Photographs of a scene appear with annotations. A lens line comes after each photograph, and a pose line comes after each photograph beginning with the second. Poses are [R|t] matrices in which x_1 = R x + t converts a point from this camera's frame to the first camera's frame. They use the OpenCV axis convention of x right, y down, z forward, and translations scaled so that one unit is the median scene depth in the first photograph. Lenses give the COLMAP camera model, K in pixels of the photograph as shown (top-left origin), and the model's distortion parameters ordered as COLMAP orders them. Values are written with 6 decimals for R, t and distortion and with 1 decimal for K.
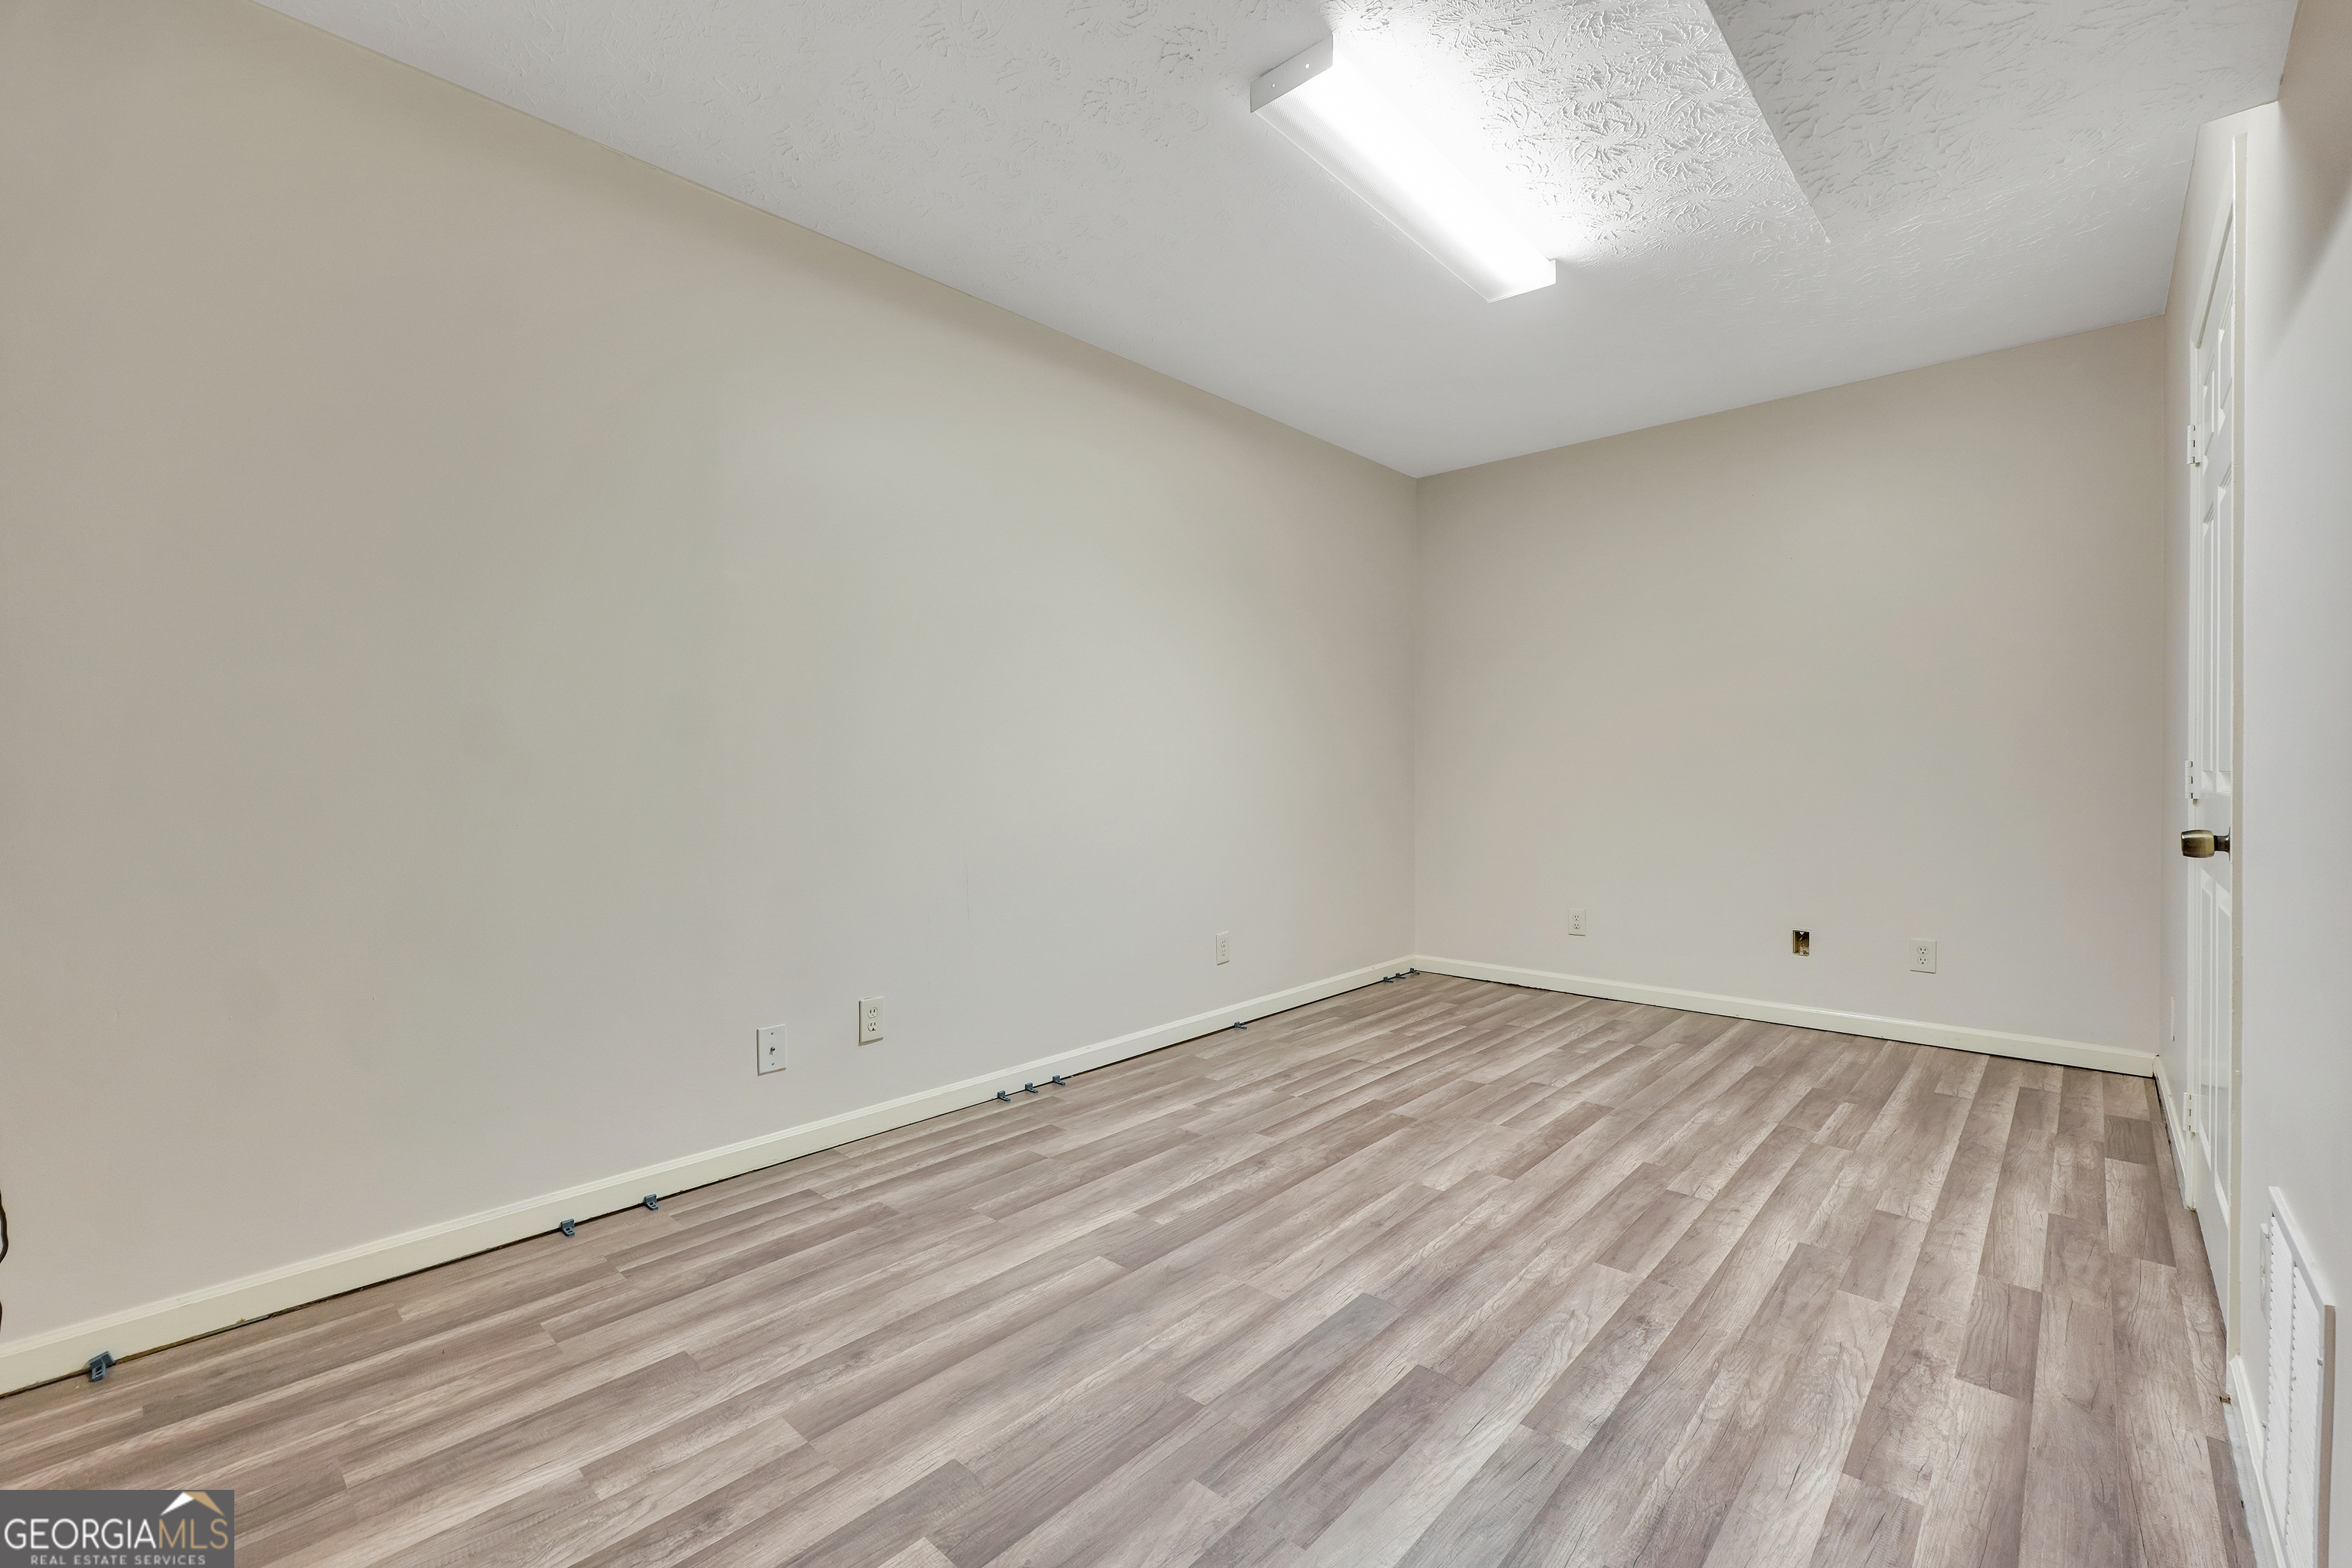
lens RADIAL K [[1002.3, 0, 1164.2], [0, 1002.3, 774.7], [0, 0, 1]] dist [-0.002205, -0.000016]
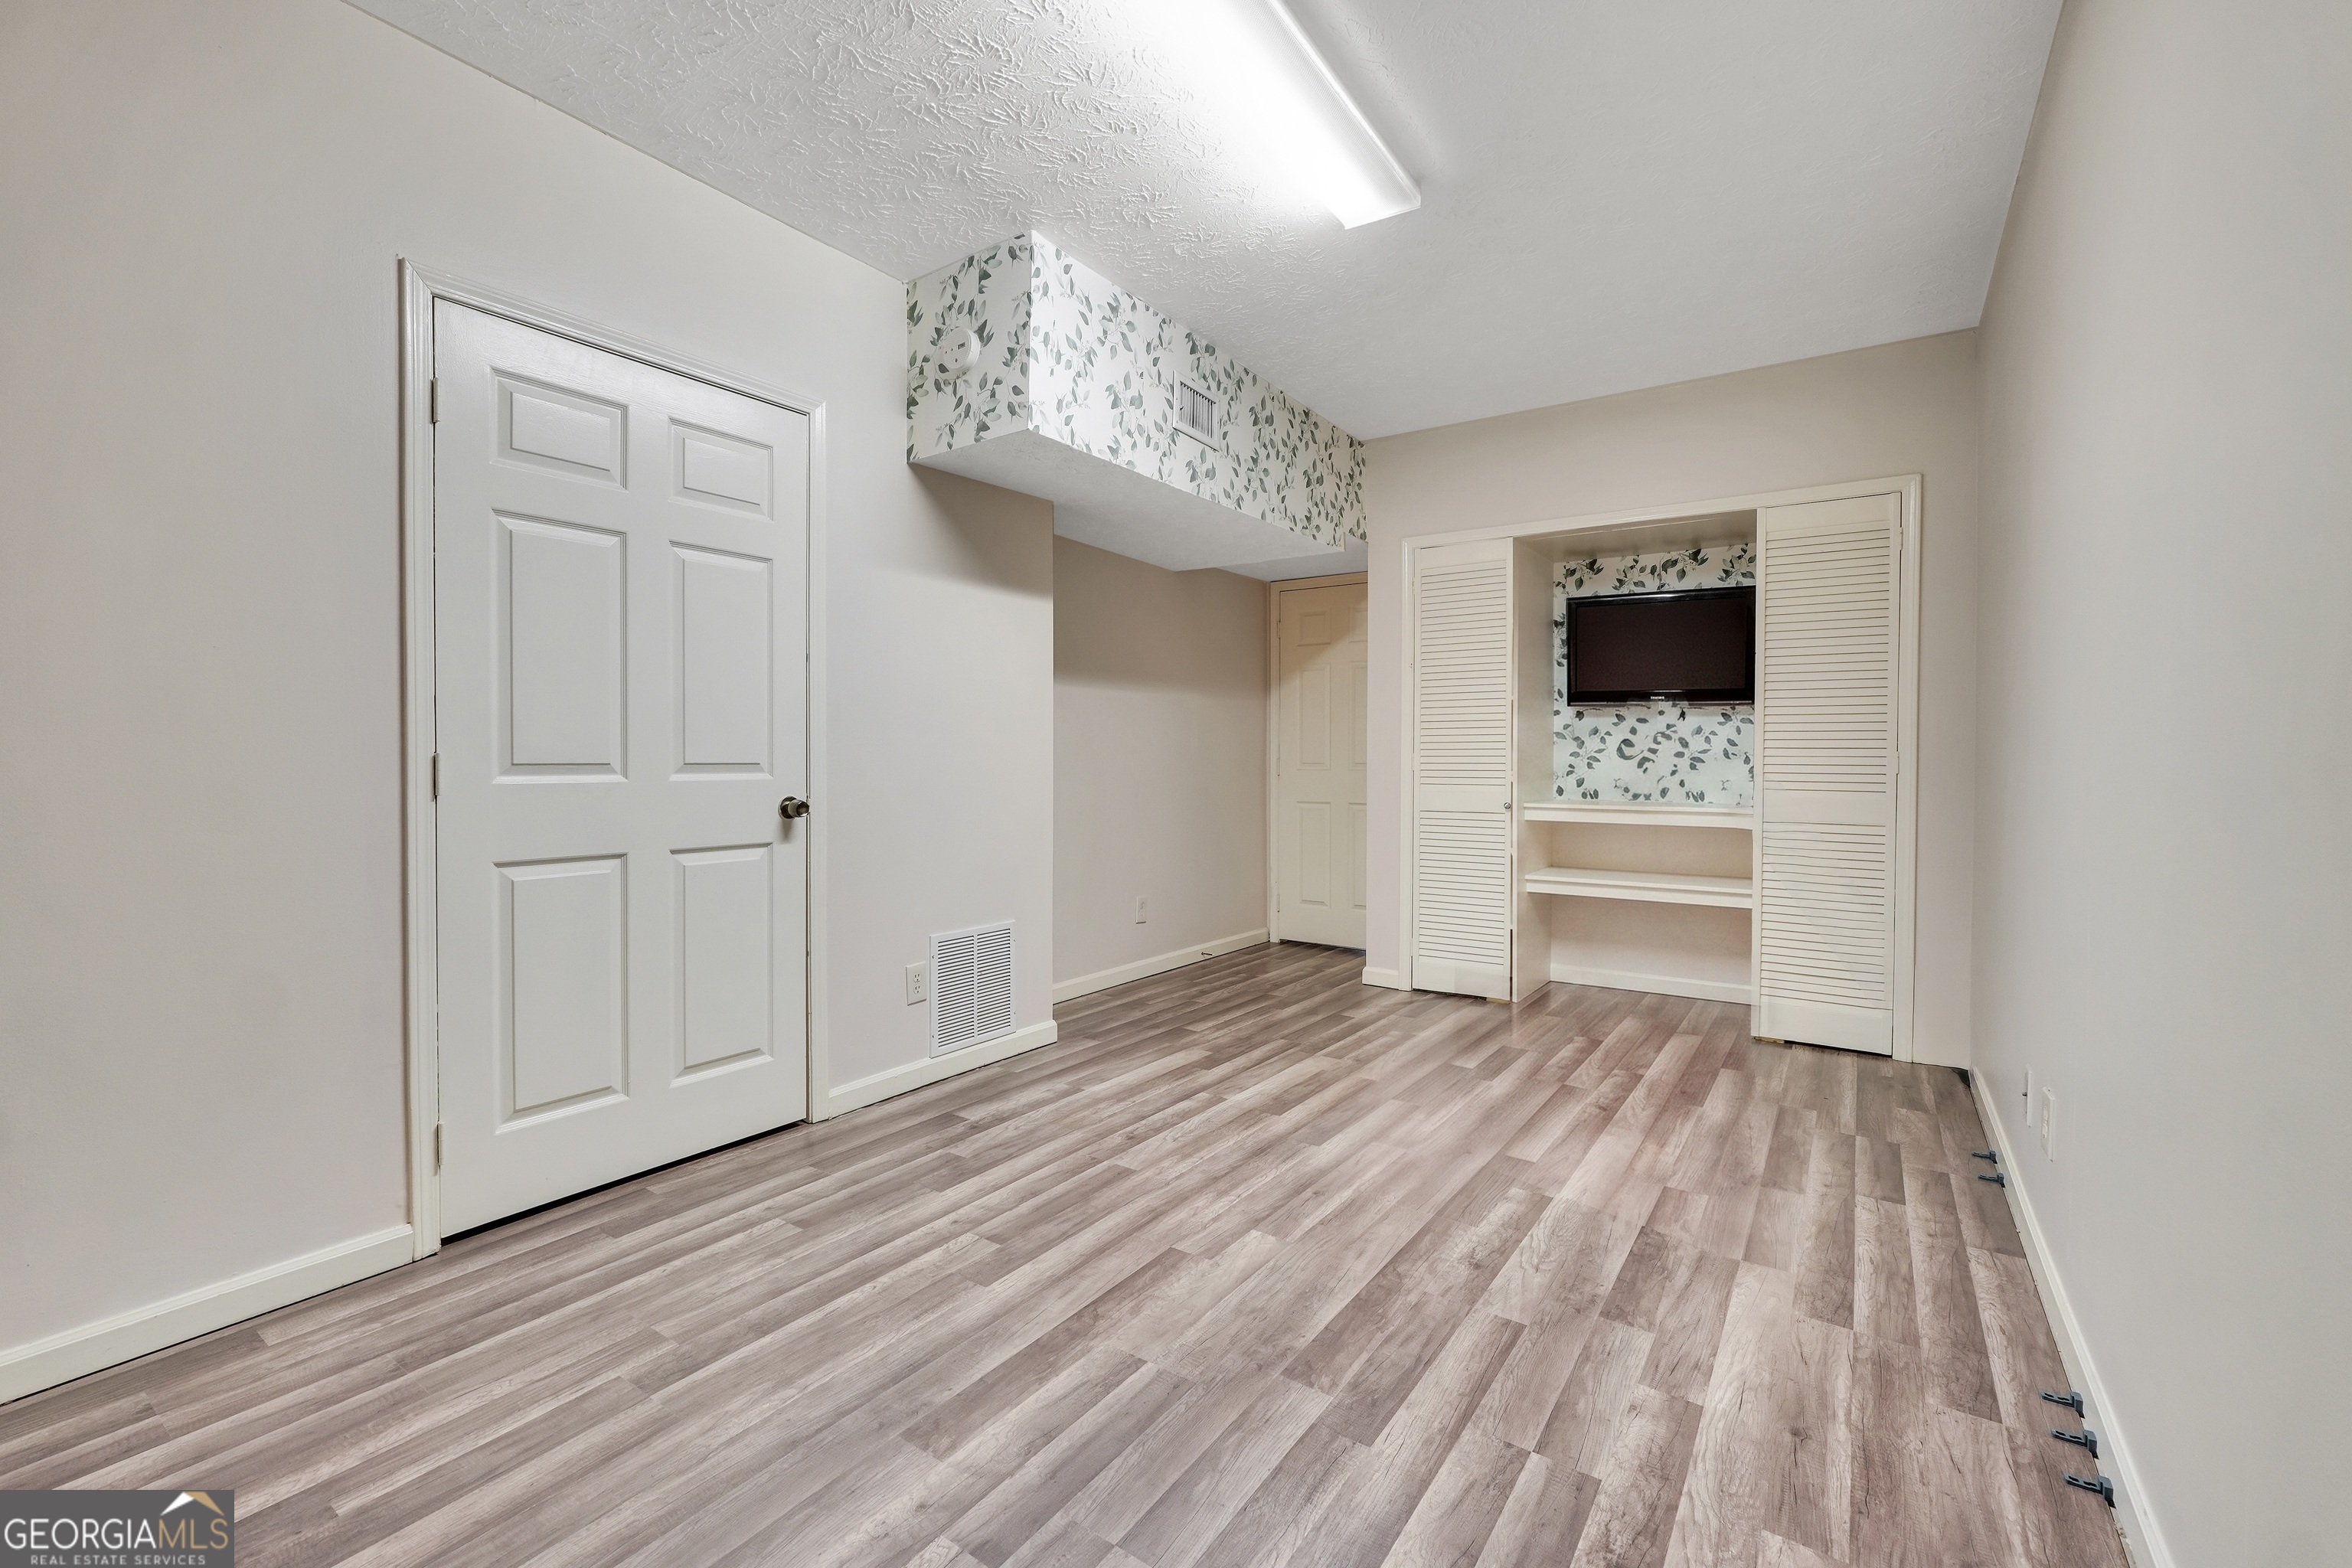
lens RADIAL K [[1002.3, 0, 1164.2], [0, 1002.3, 774.7], [0, 0, 1]] dist [-0.002205, -0.000016]
pose [[-0.990702, -0.001709, -0.136043, 0.482822], [-0.004417, 0.999798, 0.019607, -0.010861], [0.135982, 0.020025, -0.990509, 1.879313]]
